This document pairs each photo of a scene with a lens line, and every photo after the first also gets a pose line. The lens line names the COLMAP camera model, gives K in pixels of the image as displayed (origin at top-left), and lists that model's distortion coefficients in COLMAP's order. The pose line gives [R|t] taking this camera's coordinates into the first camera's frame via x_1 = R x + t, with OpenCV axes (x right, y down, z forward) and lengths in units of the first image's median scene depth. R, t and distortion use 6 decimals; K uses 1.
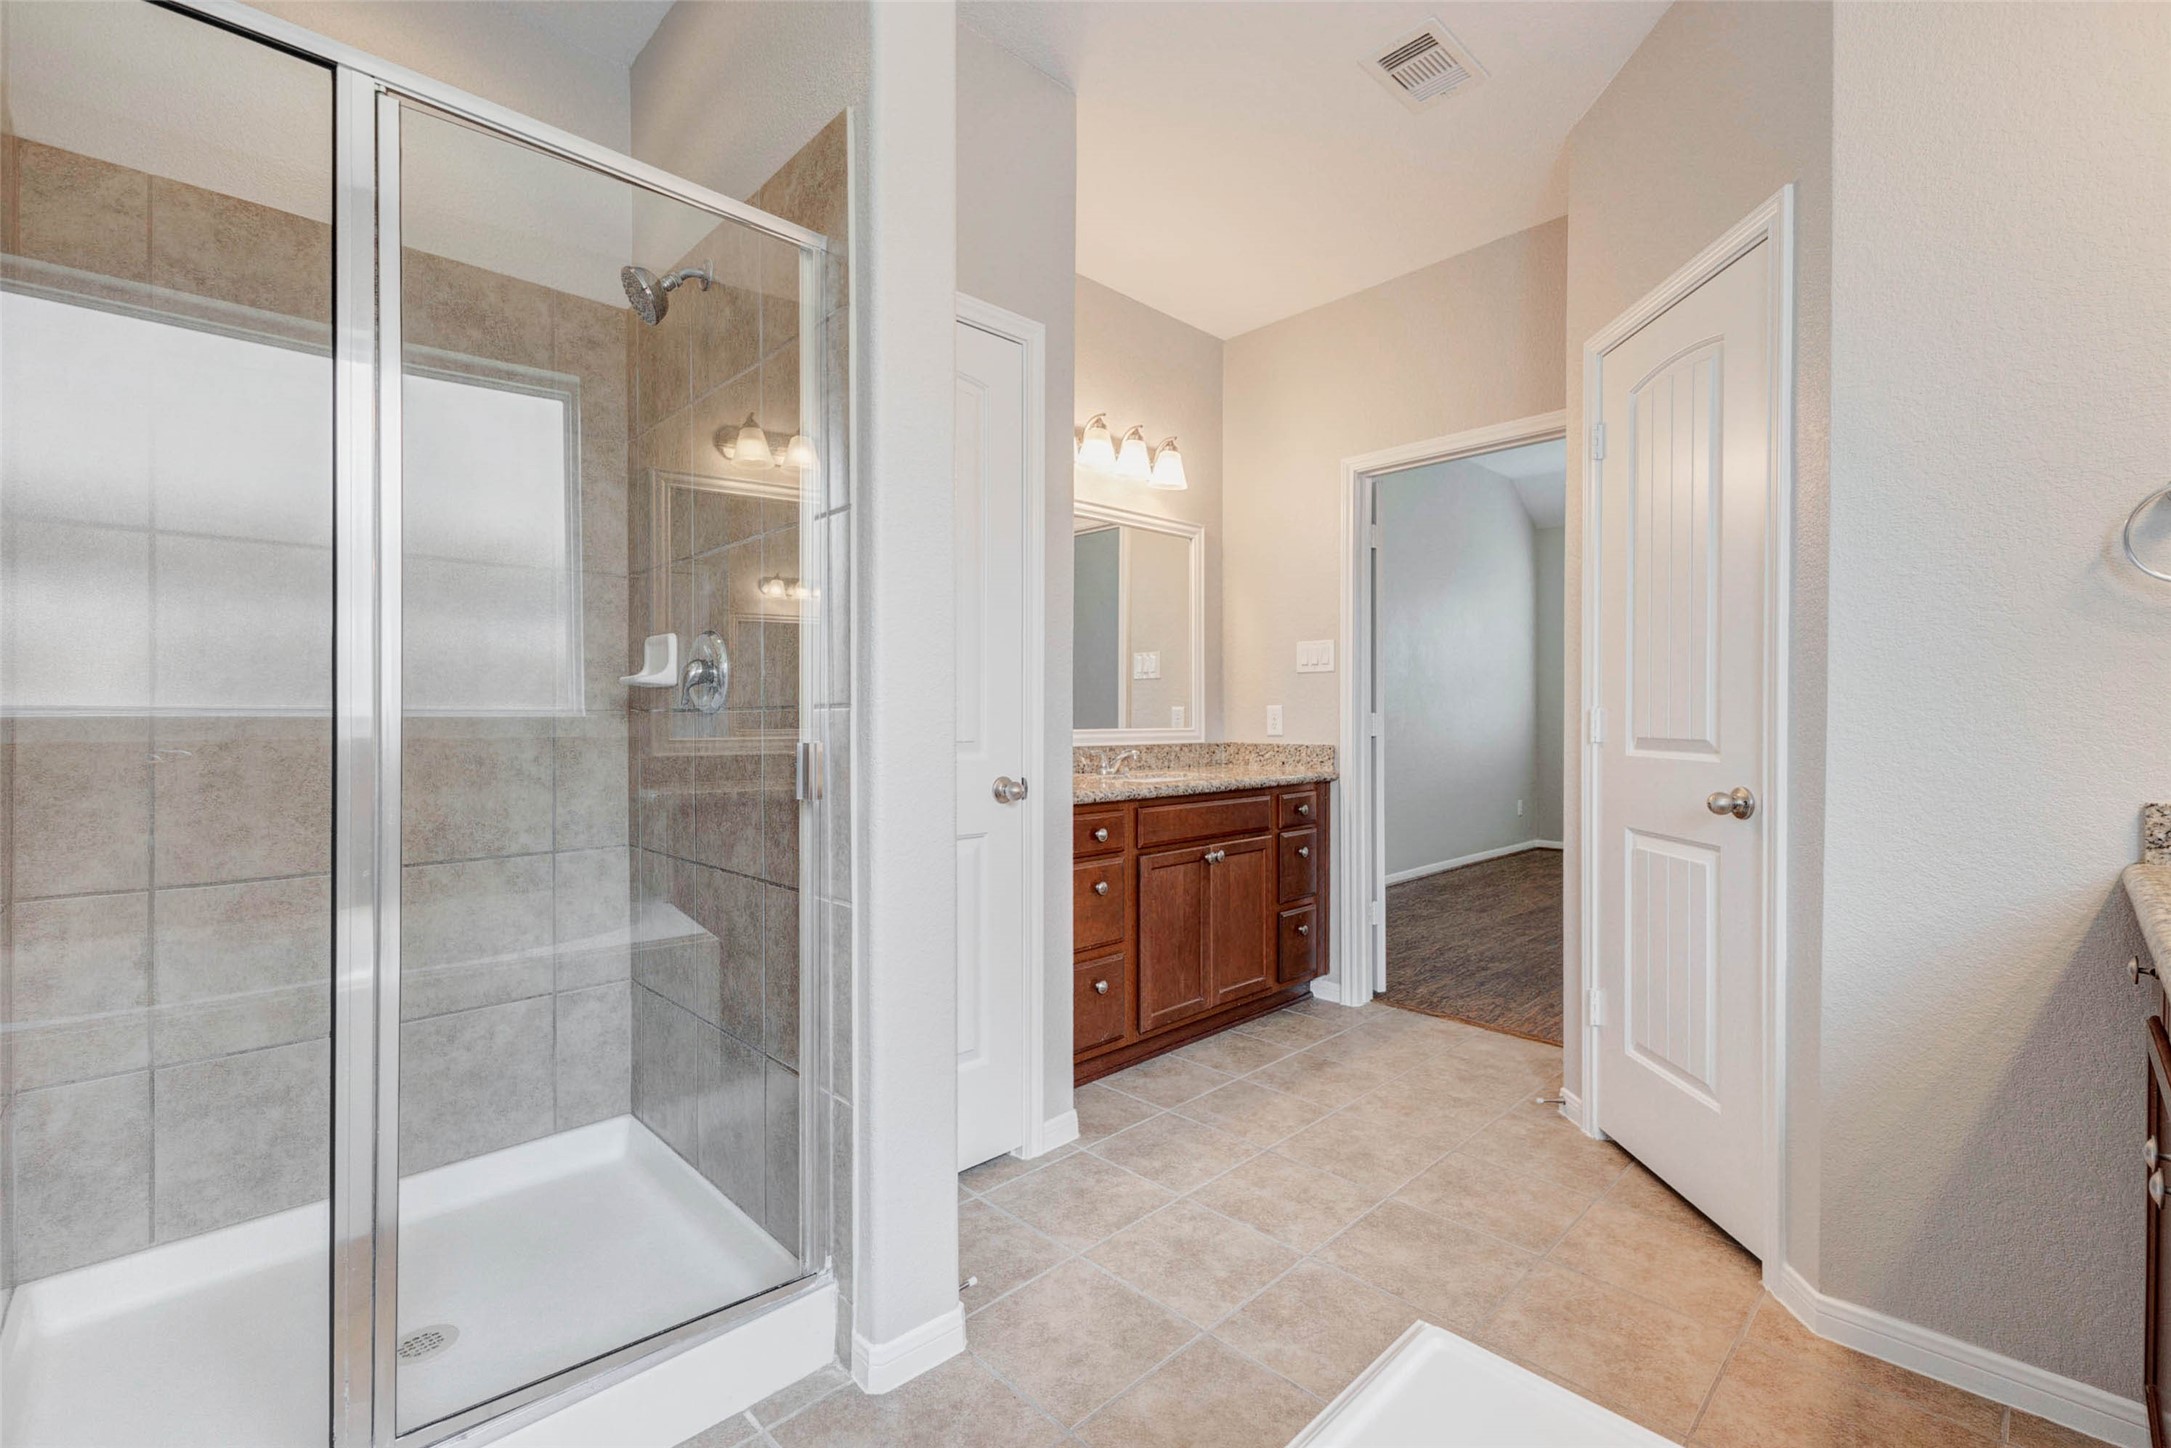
lens RADIAL K [[946.5, 0, 1094.3], [0, 946.5, 719.2], [0, 0, 1]] dist [0.012614, -0.004922]
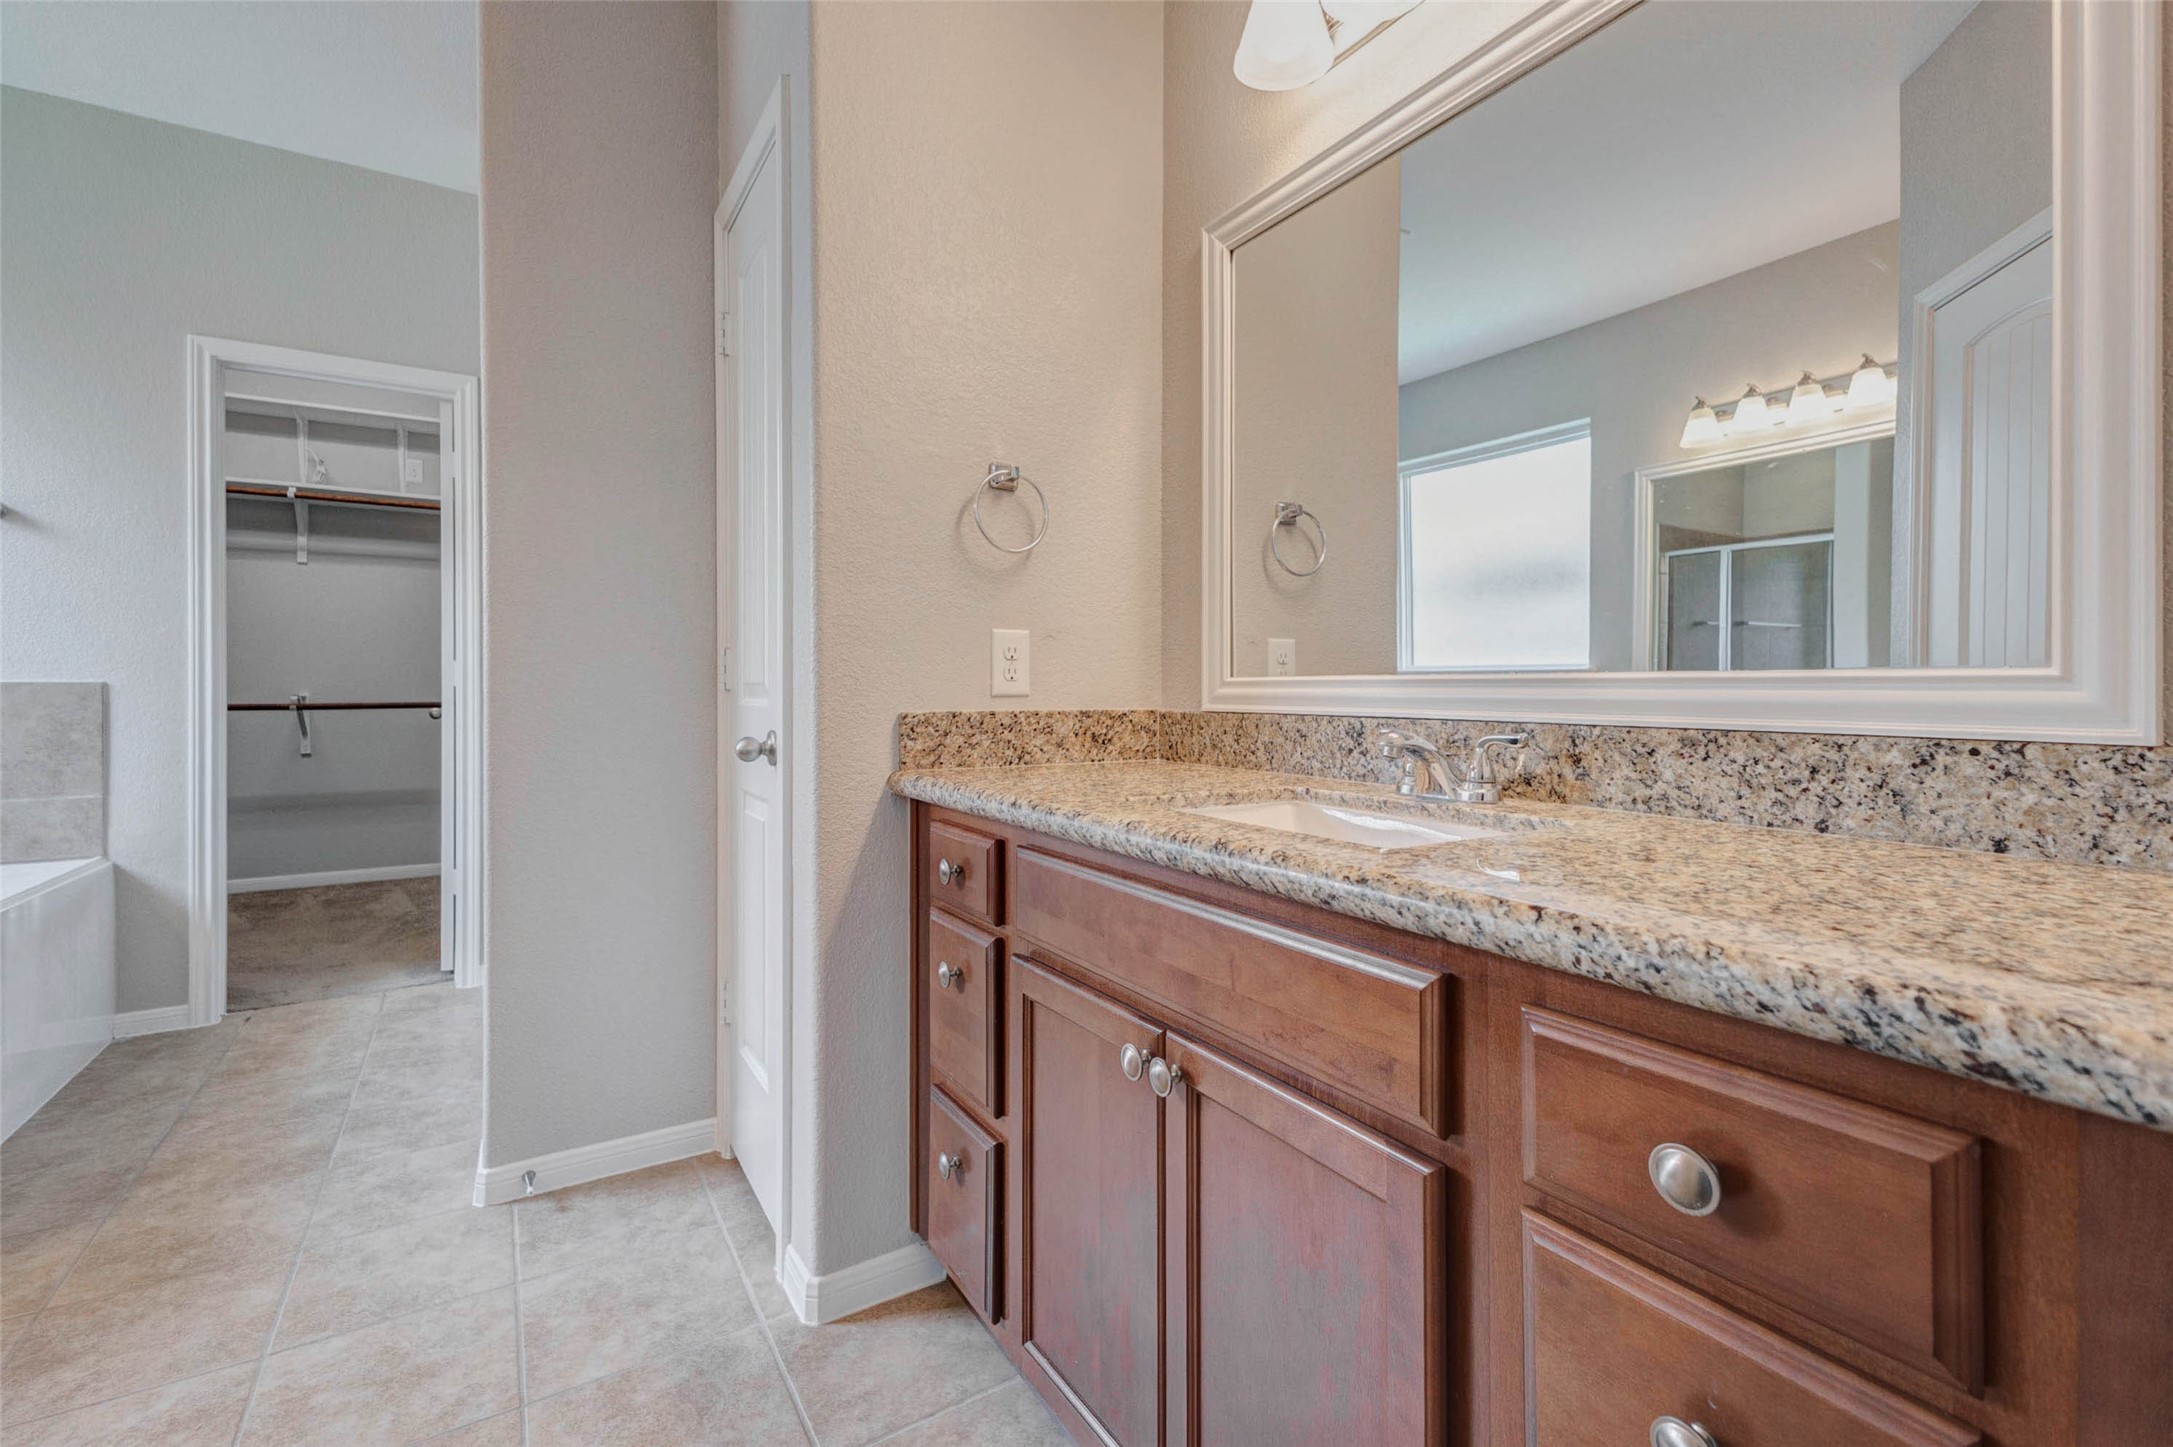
lens RADIAL K [[947.4, 0, 1083.8], [0, 947.4, 687.2], [0, 0, 1]] dist [0.012614, -0.004922]
pose [[-0.210942, 0.004530, -0.977488, 0.692022], [-0.003094, 0.999981, 0.005301, 0.025056], [0.977494, 0.004142, -0.210924, 1.639066]]
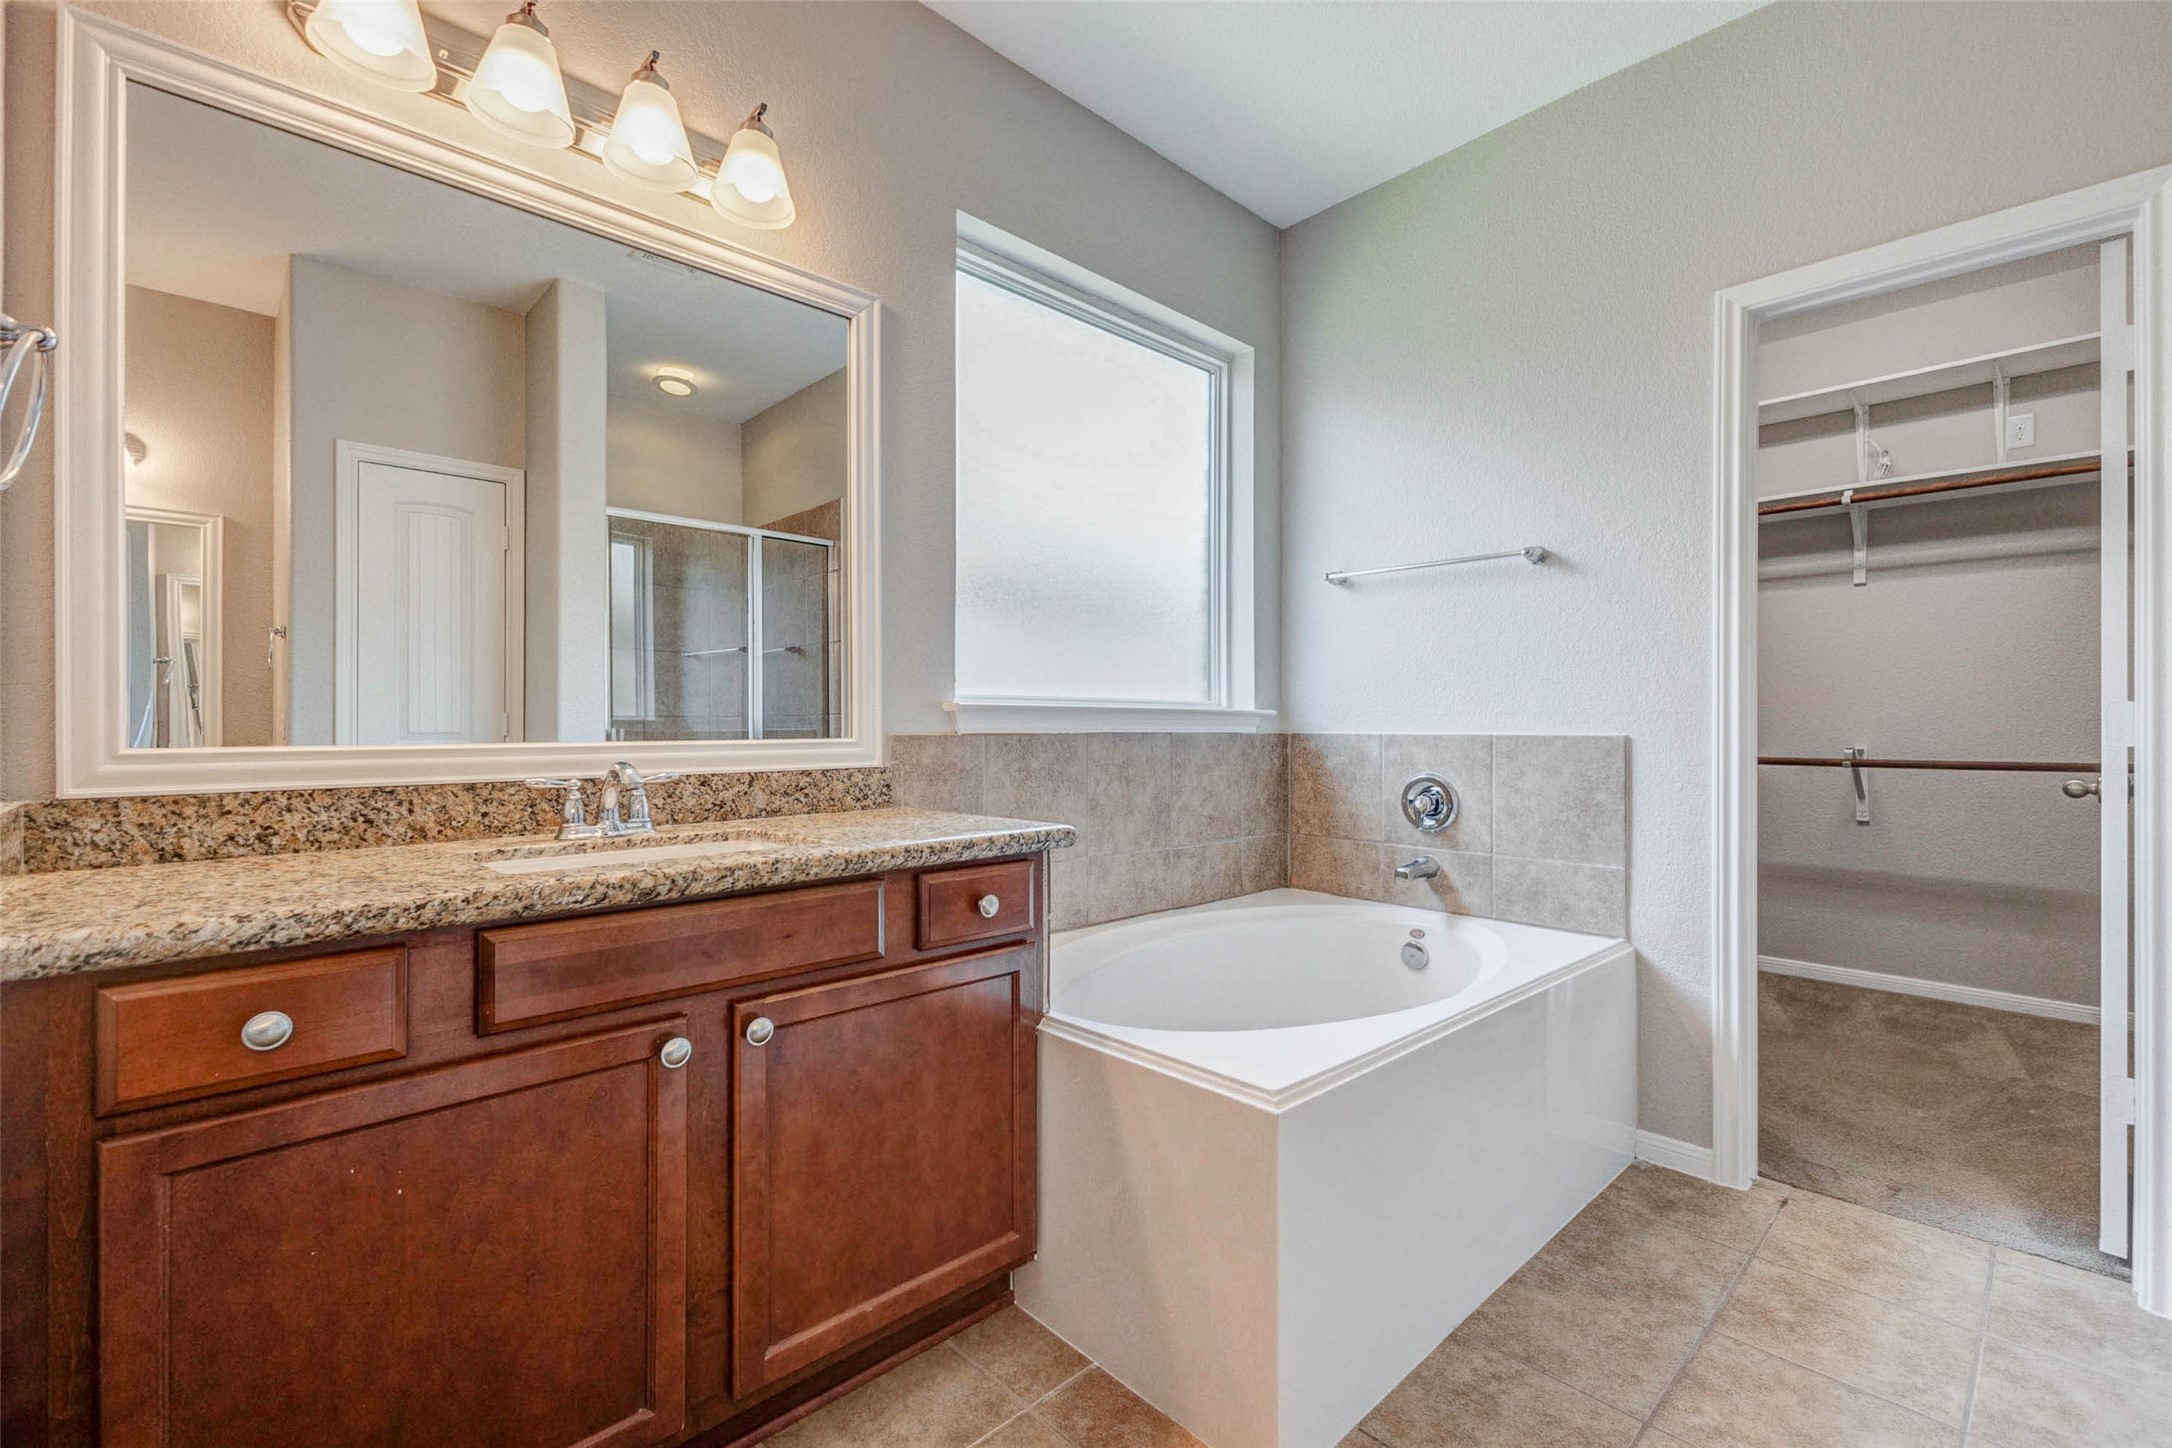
lens RADIAL K [[947.0, 0, 1078.4], [0, 947.0, 722.6], [0, 0, 1]] dist [0.012614, -0.004922]
pose [[-0.999888, -0.001548, 0.014916, 0.284327], [-0.001532, 0.999998, 0.001101, 0.011912], [-0.014918, 0.001078, -0.999888, 1.127185]]
